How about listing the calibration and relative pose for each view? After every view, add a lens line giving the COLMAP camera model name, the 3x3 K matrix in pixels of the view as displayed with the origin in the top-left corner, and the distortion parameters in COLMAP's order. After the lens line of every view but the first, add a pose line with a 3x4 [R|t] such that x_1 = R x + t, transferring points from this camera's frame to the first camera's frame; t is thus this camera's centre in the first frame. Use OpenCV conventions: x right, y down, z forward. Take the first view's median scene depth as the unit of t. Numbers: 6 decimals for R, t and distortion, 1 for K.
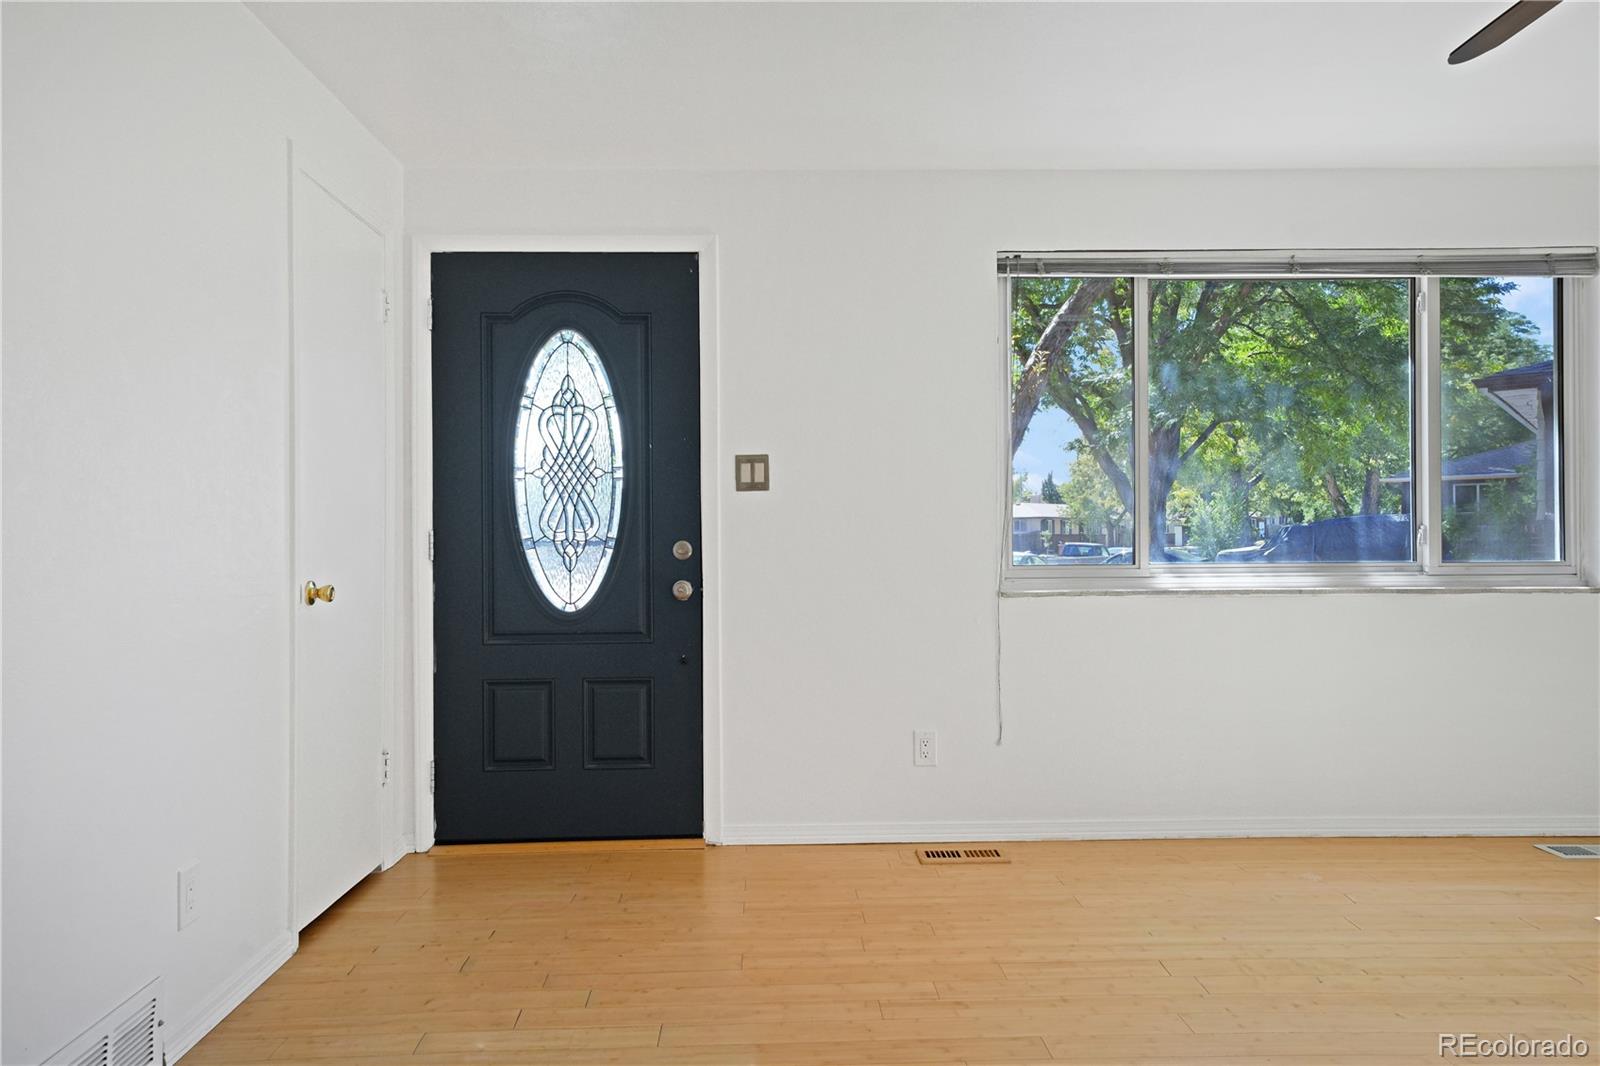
lens RADIAL K [[1055.7, 0, 796.7], [0, 1055.7, 532.4], [0, 0, 1]] dist [0.035658, -0.031375]
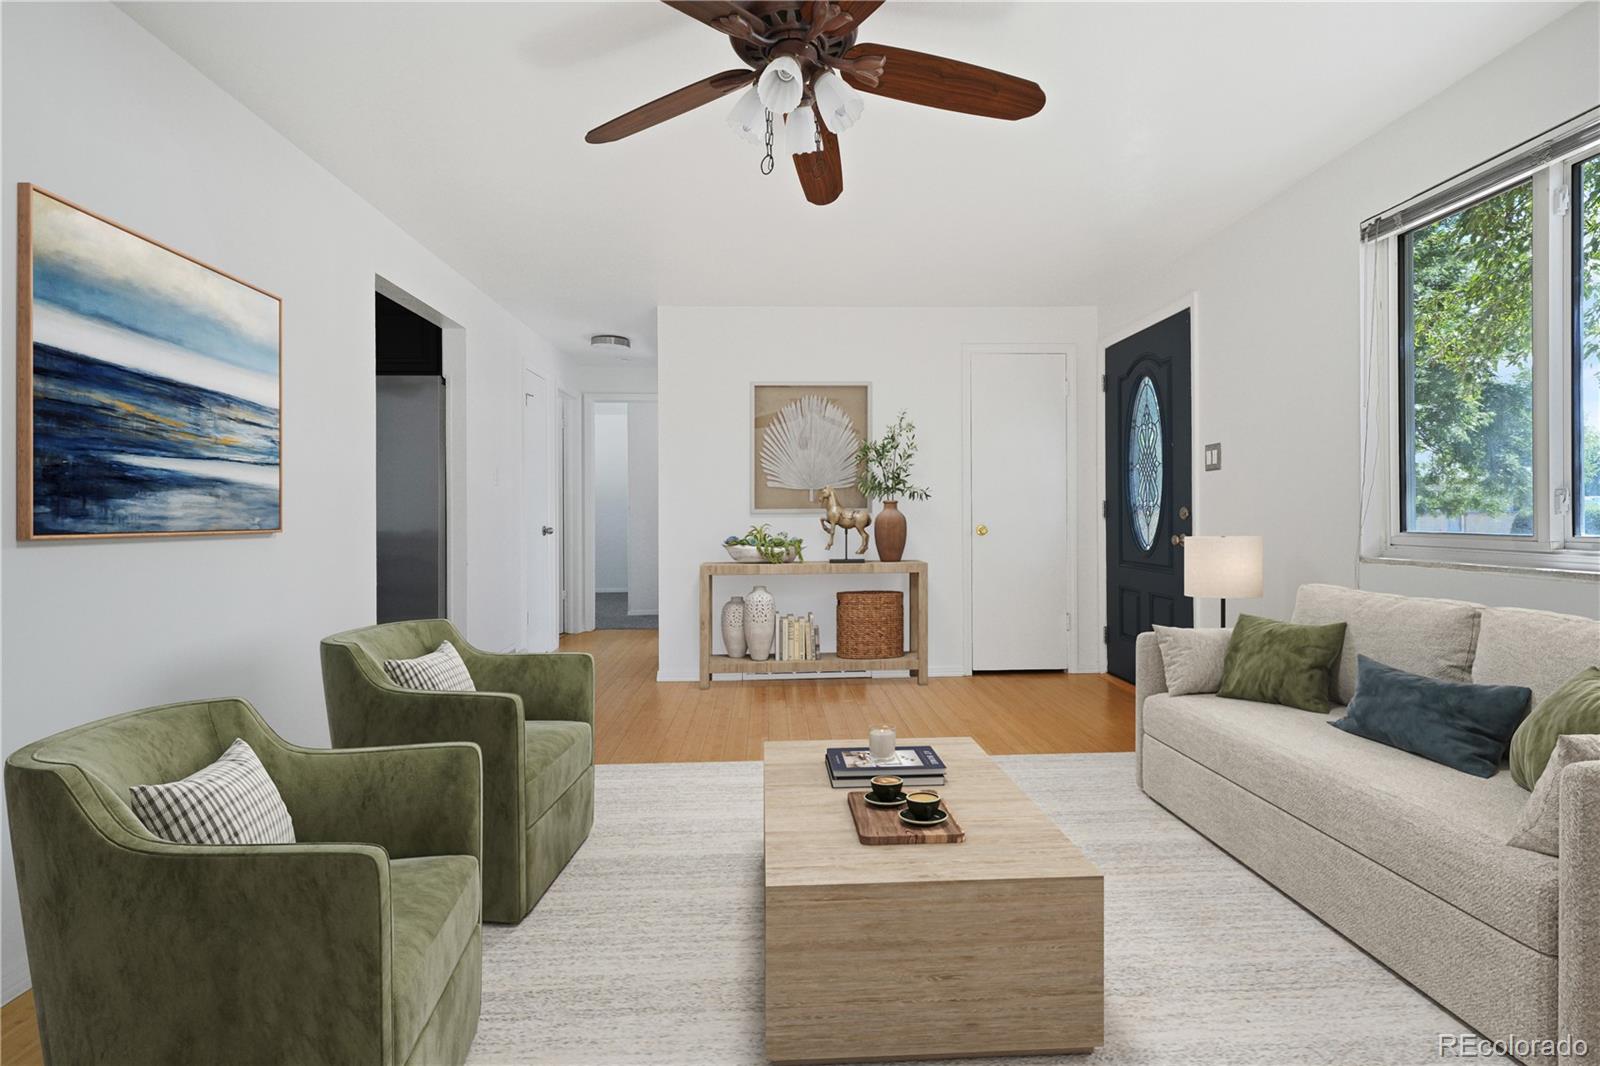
lens RADIAL K [[758.5, 0, 805.7], [0, 758.5, 518.0], [0, 0, 1]] dist [0.013372, 0.000877]
pose [[0.015182, 0.013411, -0.999795, 0.938203], [0.012665, 0.999827, 0.013604, 0.002198], [0.999805, -0.012869, 0.015009, 0.457669]]
